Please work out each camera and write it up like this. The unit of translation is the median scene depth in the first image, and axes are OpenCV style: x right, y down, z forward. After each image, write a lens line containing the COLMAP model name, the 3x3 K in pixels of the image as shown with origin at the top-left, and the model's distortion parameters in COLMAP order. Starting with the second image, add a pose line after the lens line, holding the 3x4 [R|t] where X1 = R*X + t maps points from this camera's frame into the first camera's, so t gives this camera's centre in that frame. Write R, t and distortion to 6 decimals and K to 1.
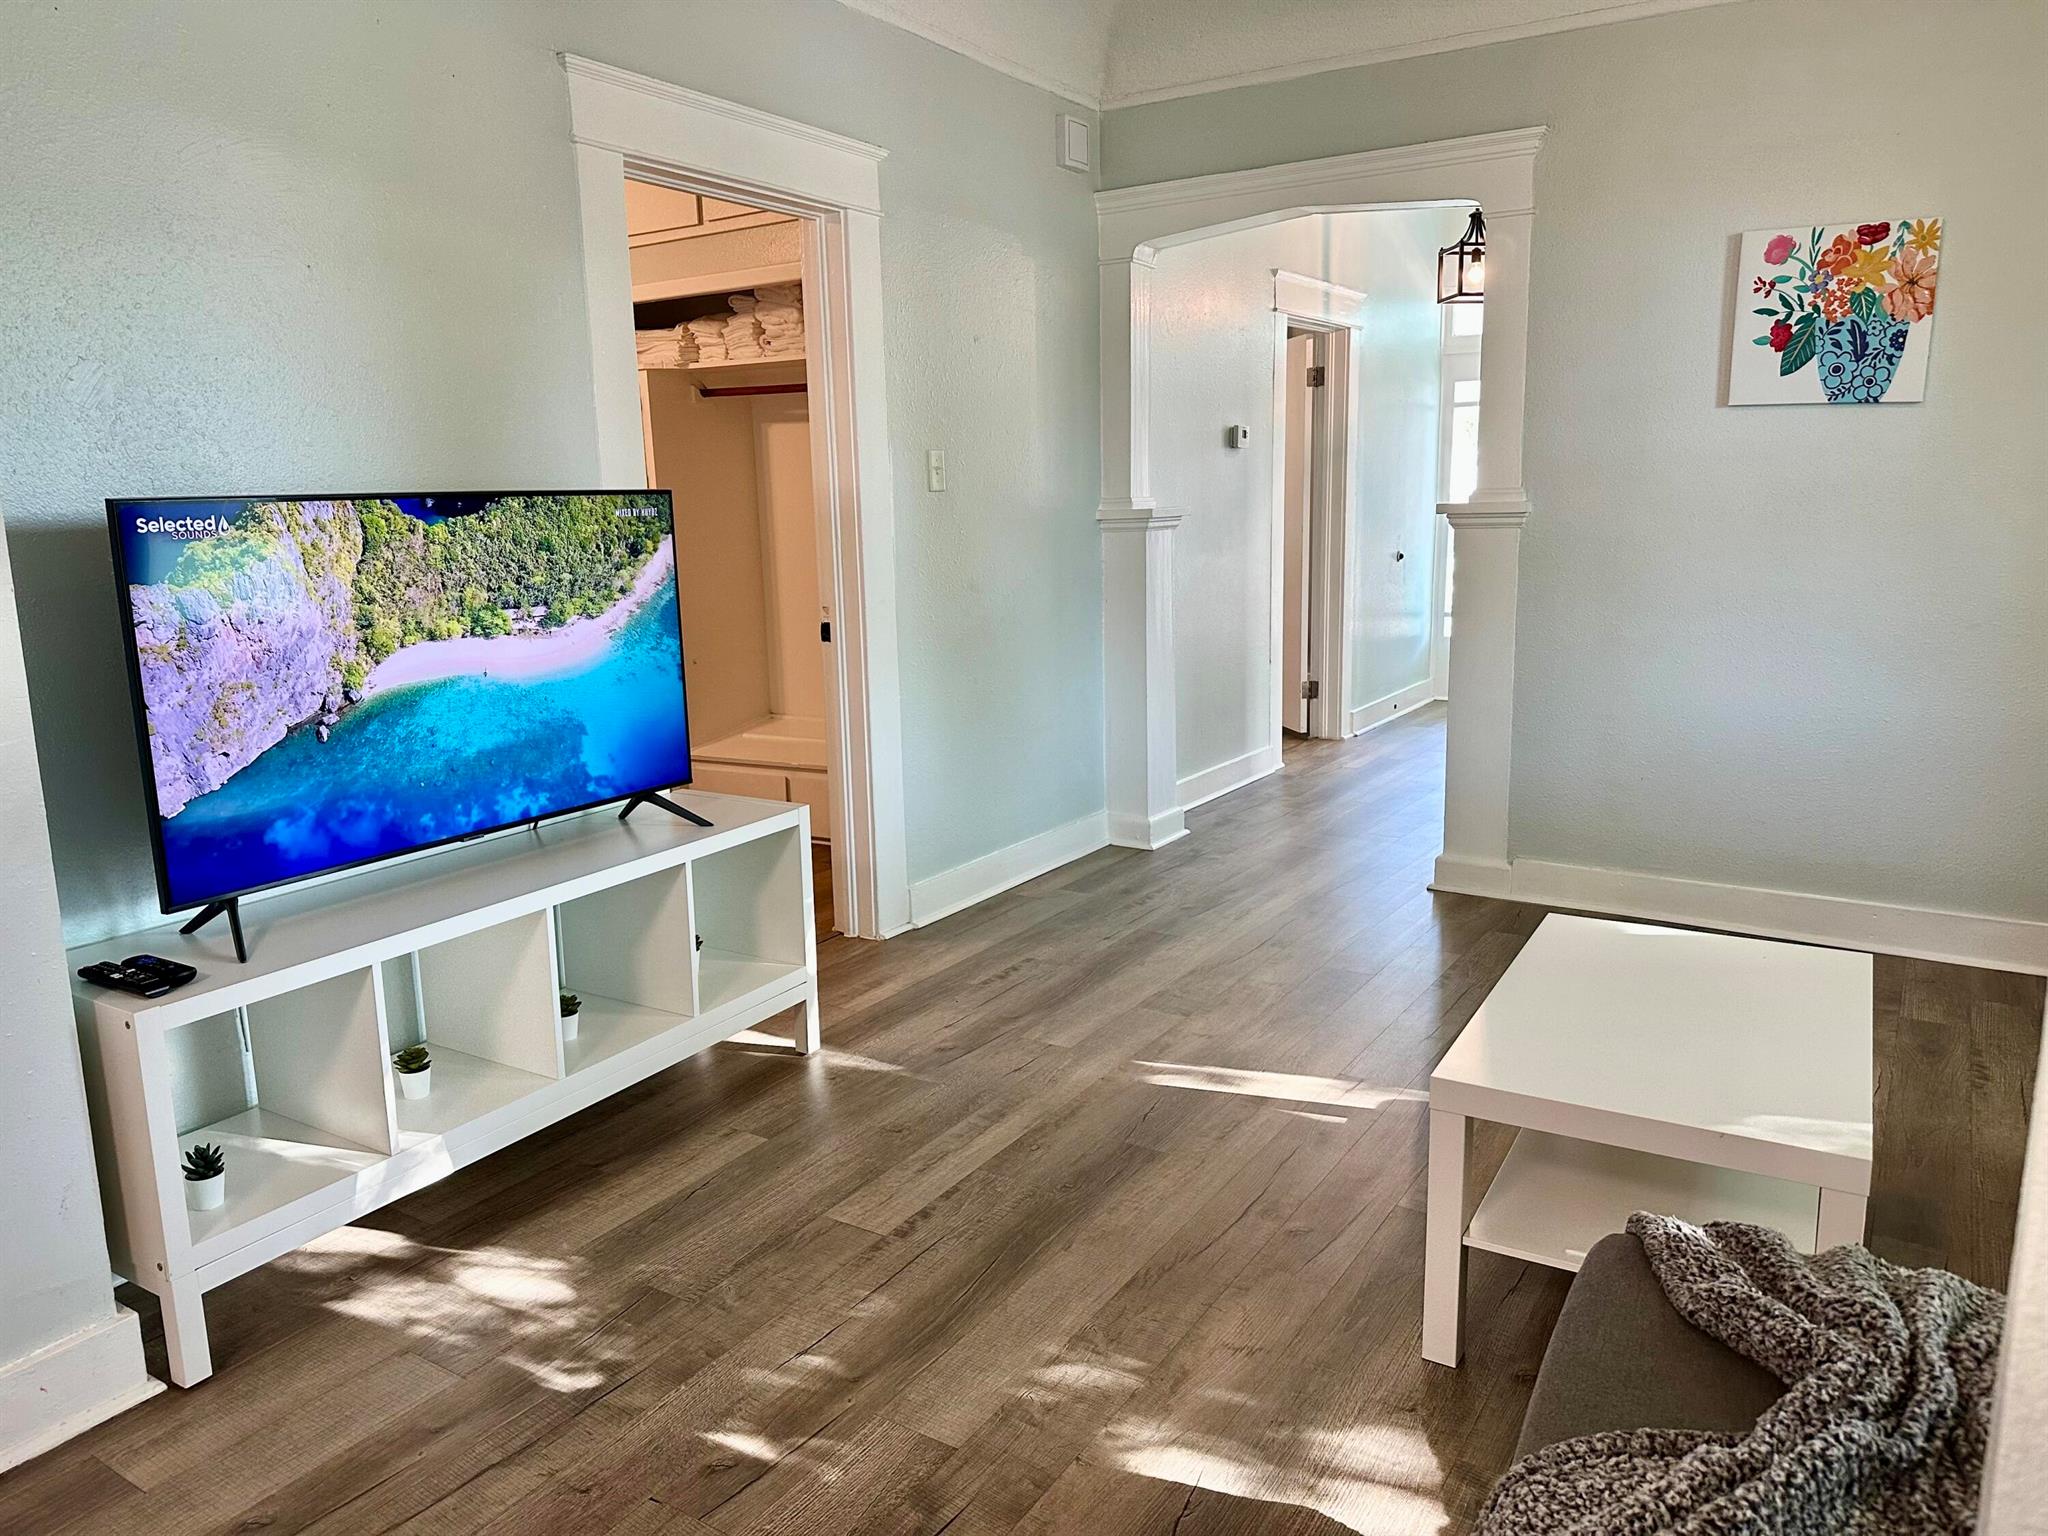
lens RADIAL K [[1427.1, 0, 1037.7], [0, 1427.1, 753.8], [0, 0, 1]] dist [0.048887, -0.069732]
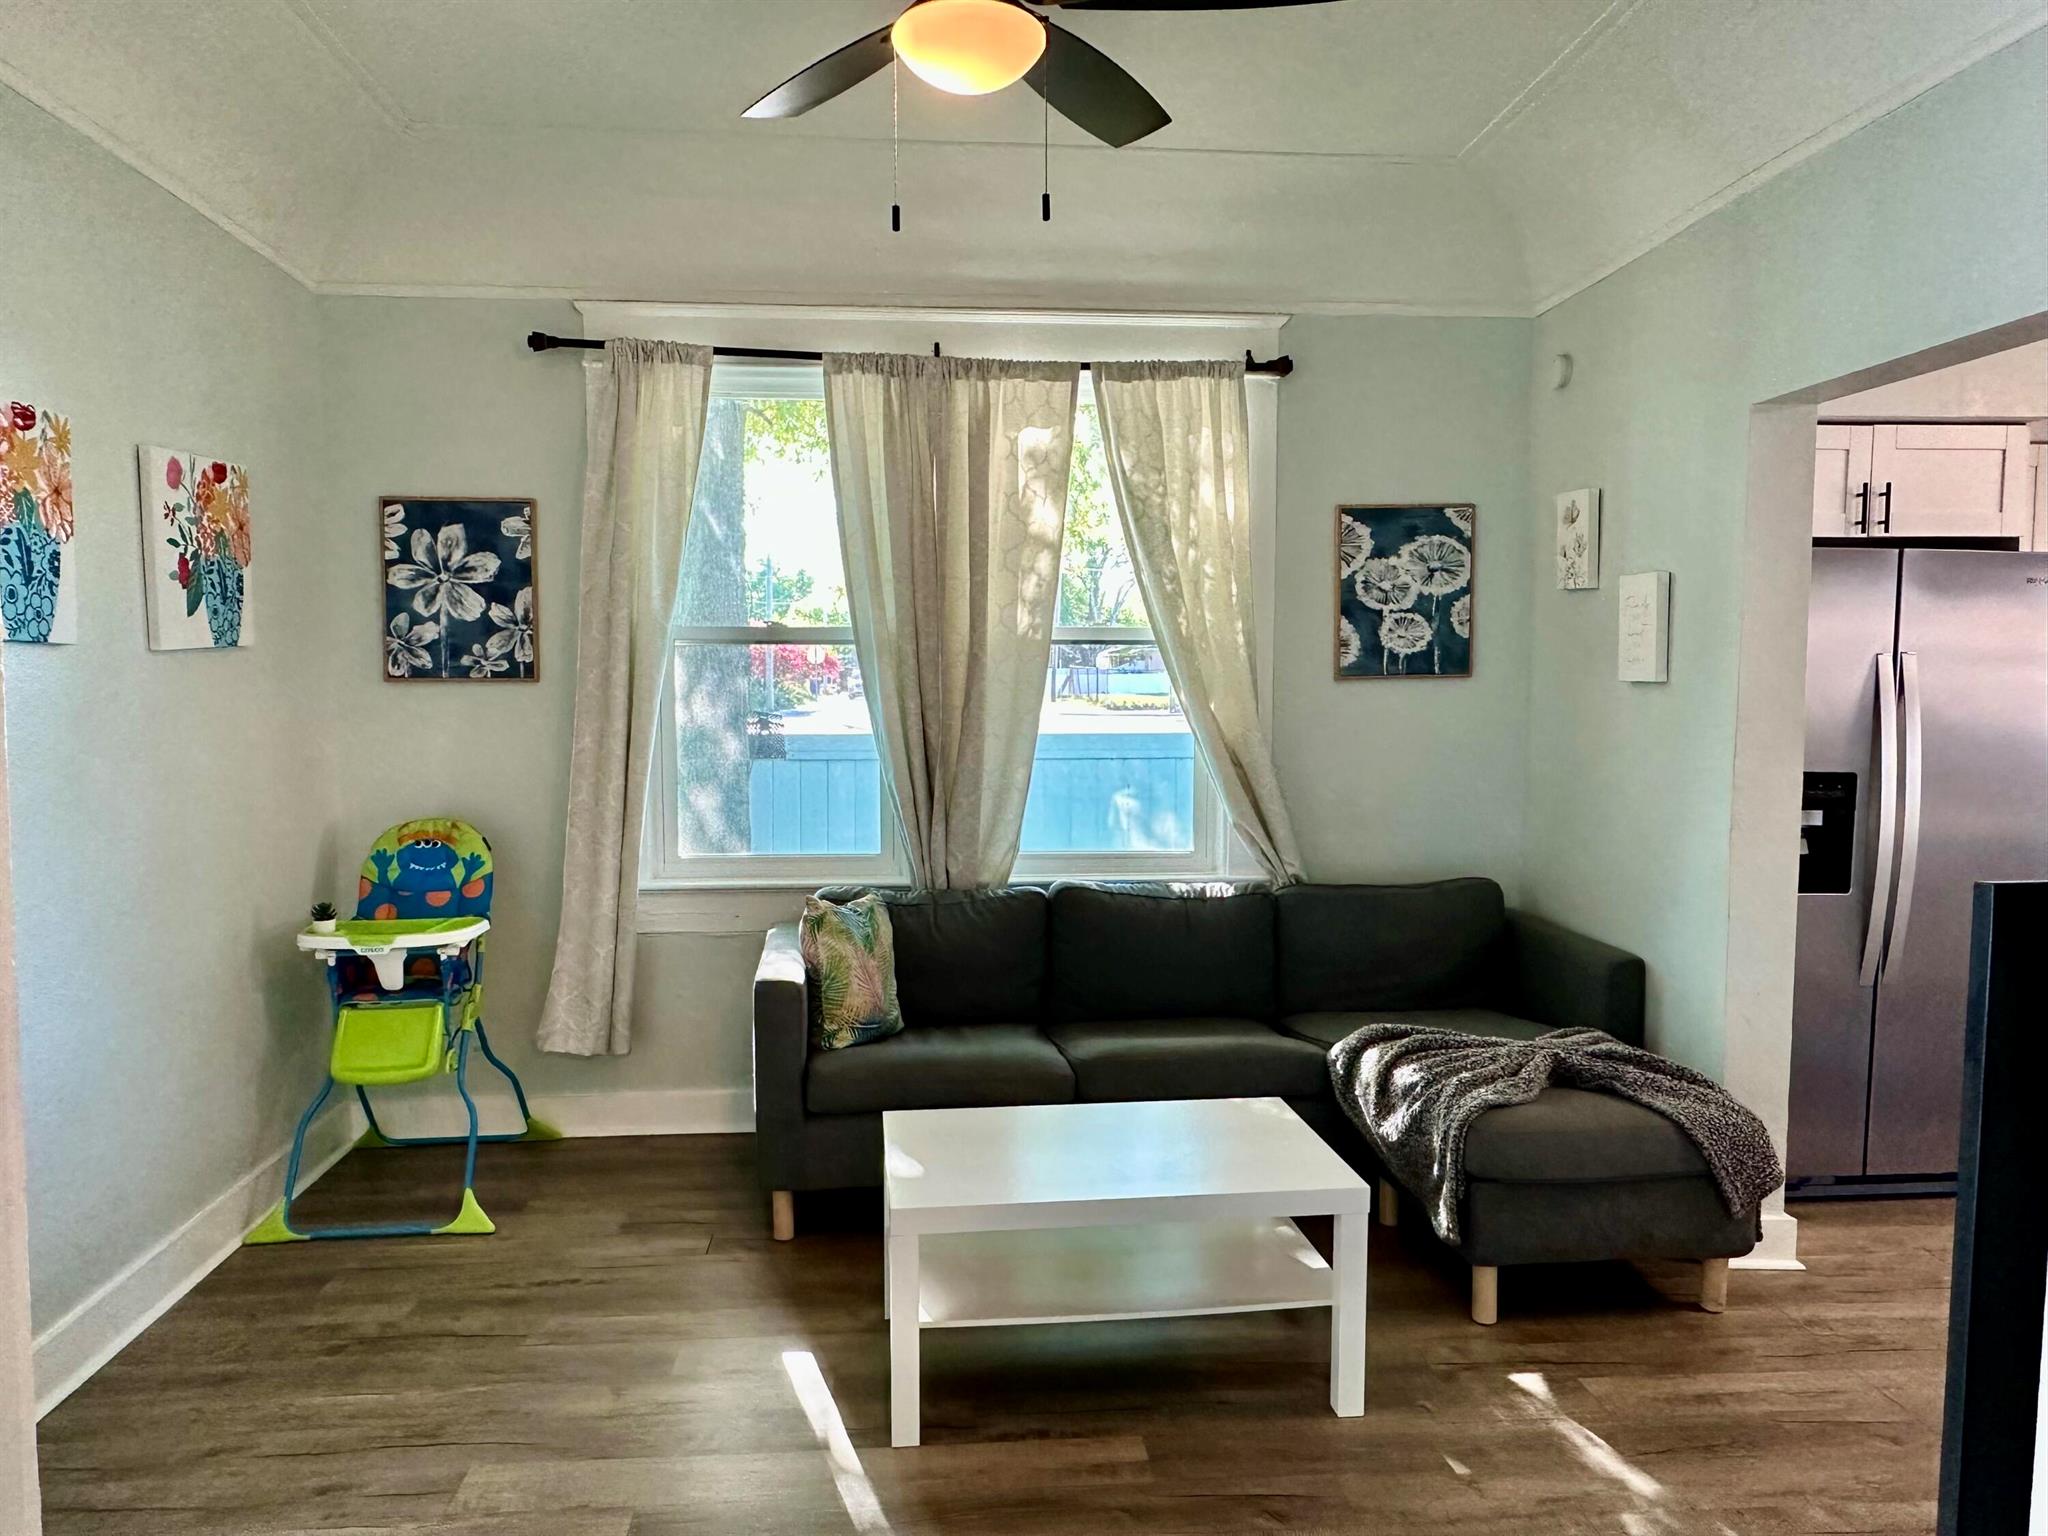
lens RADIAL K [[1367.3, 0, 1018.1], [0, 1367.3, 765.3], [0, 0, 1]] dist [-0.007212, 0.009220]
pose [[-0.594134, -0.041390, 0.803301, -0.399239], [0.158515, 0.973066, 0.167378, -0.312301], [-0.788592, 0.226780, -0.571570, 1.443047]]
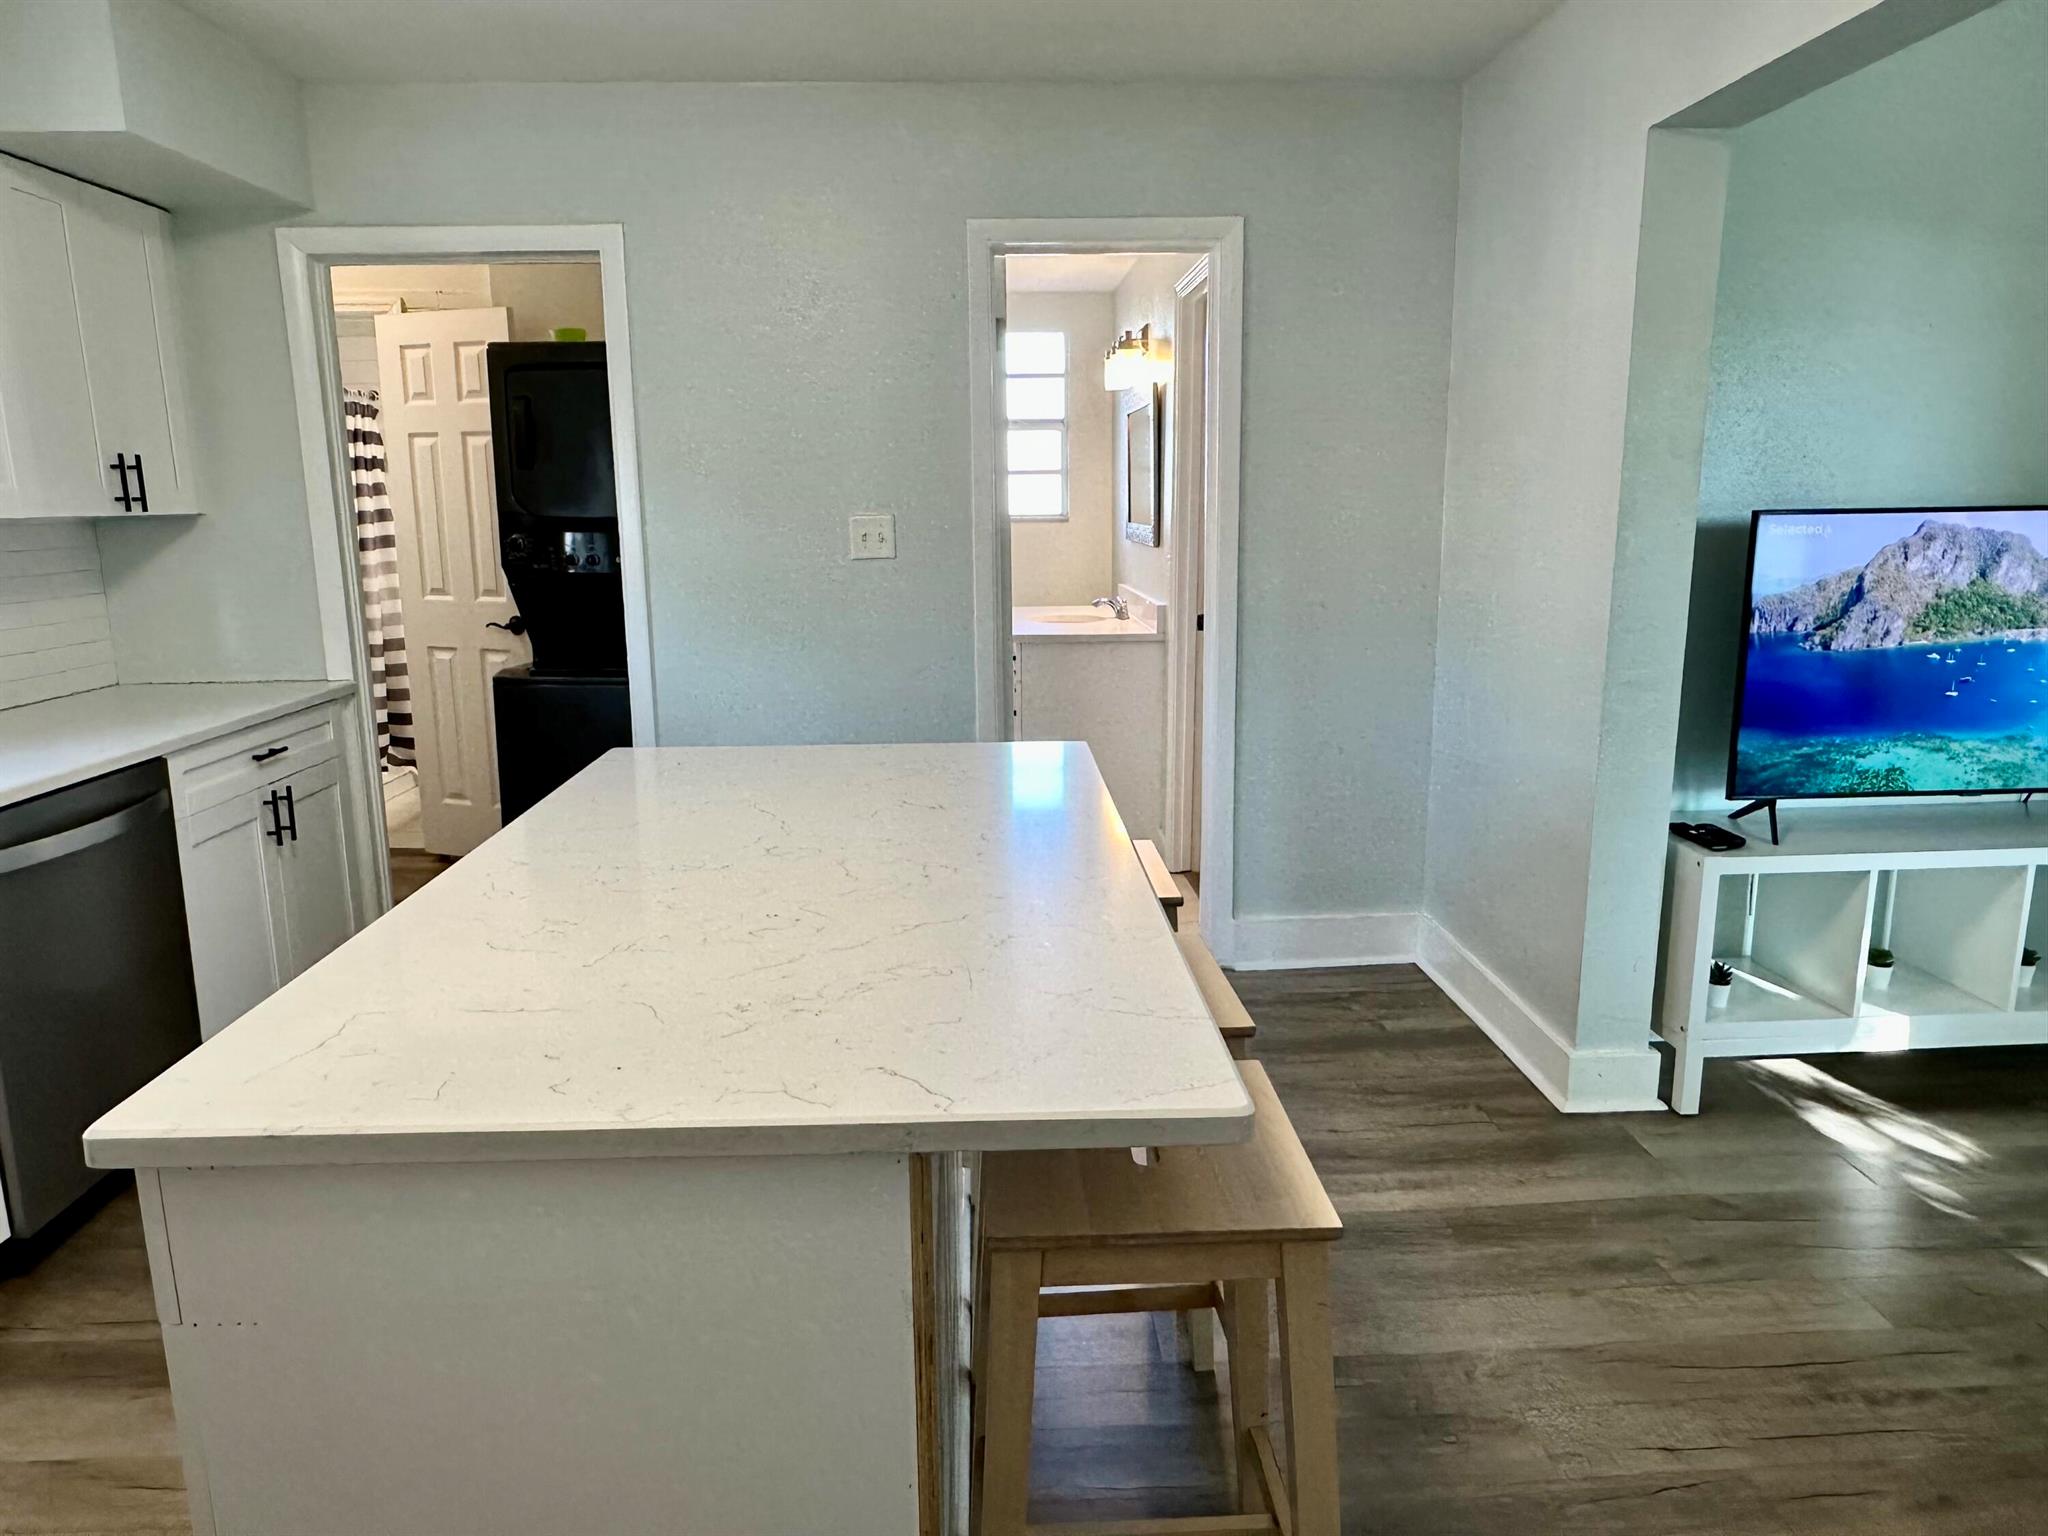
lens RADIAL K [[1367.3, 0, 1019.9], [0, 1367.3, 774.5], [0, 0, 1]] dist [-0.007212, 0.009220]
pose [[0.560539, 0.176221, -0.809162, 0.080428], [-0.146998, 0.982753, 0.112194, 0.030766], [0.814977, 0.056056, 0.576775, -0.302854]]
